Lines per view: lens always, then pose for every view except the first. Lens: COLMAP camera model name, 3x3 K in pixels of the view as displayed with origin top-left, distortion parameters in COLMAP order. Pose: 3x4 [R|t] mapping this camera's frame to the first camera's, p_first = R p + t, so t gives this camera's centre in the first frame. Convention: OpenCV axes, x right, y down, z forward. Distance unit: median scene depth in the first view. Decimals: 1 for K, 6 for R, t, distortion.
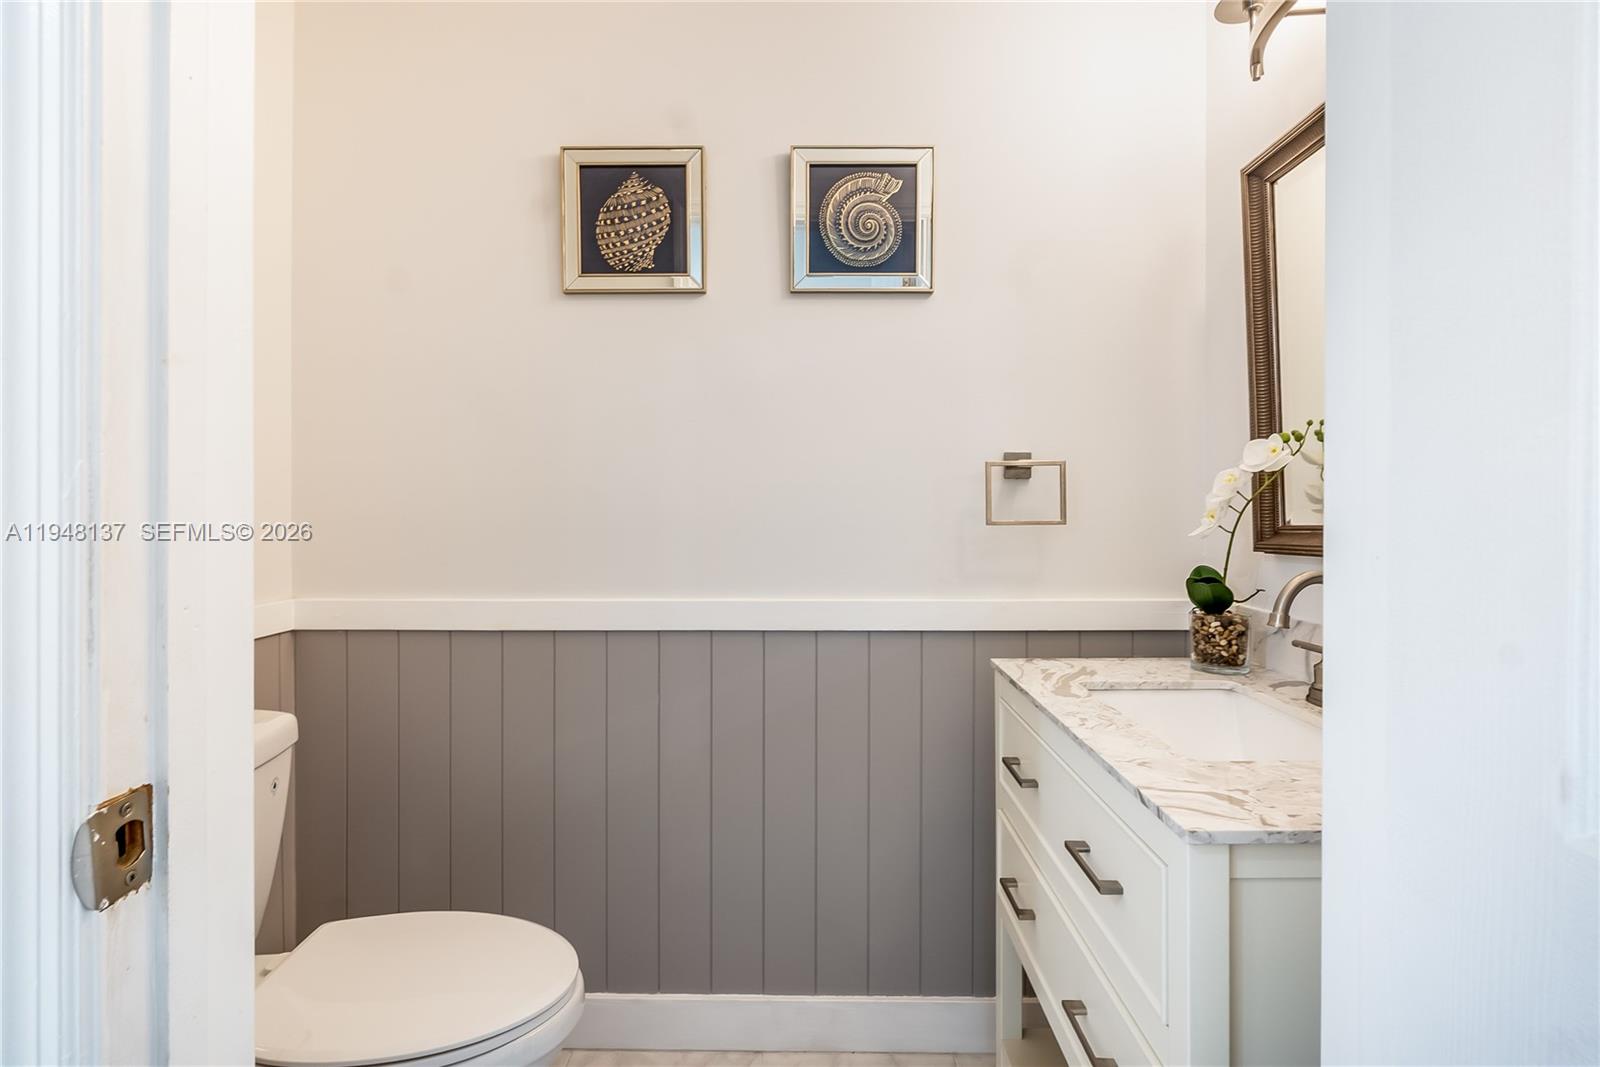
lens RADIAL K [[777.6, 0, 799.1], [0, 777.6, 521.9], [0, 0, 1]] dist [-0.019805, -0.000134]
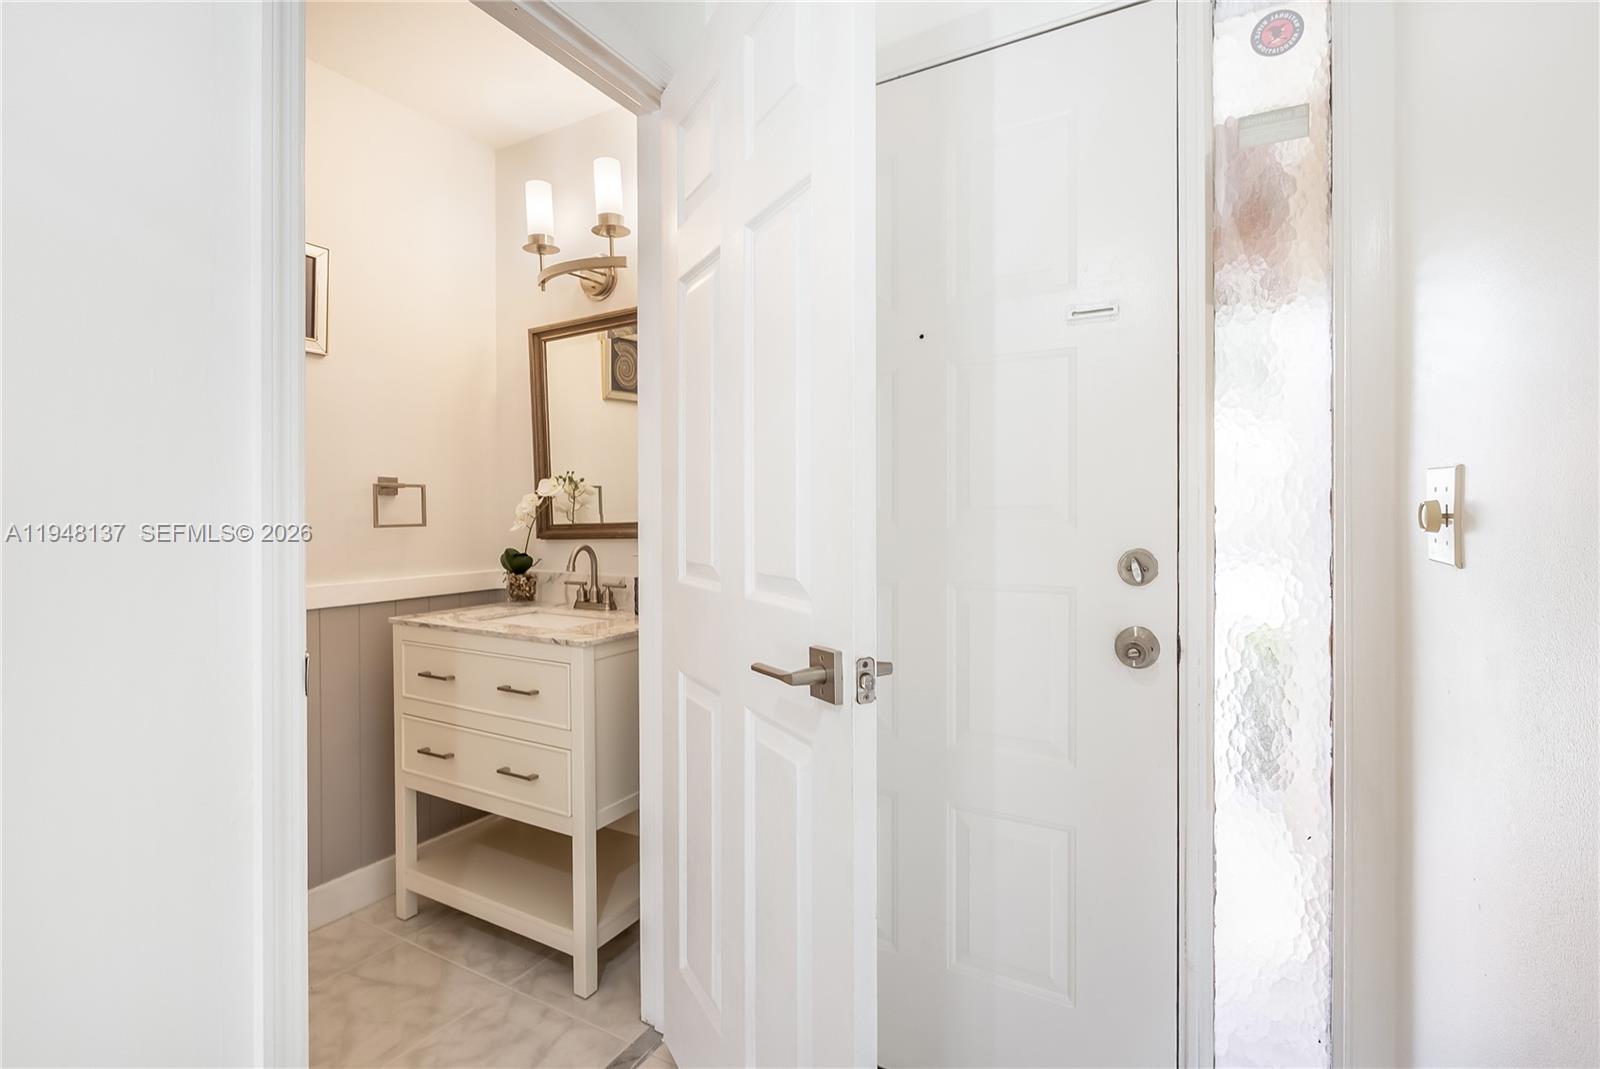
lens RADIAL K [[747.8, 0, 797.3], [0, 747.8, 522.0], [0, 0, 1]] dist [-0.002161, 0.000040]
pose [[0.464259, -0.014425, 0.885582, -0.711887], [0.010457, 0.999887, 0.010804, -0.014288], [-0.885637, 0.004245, 0.464358, -0.387321]]
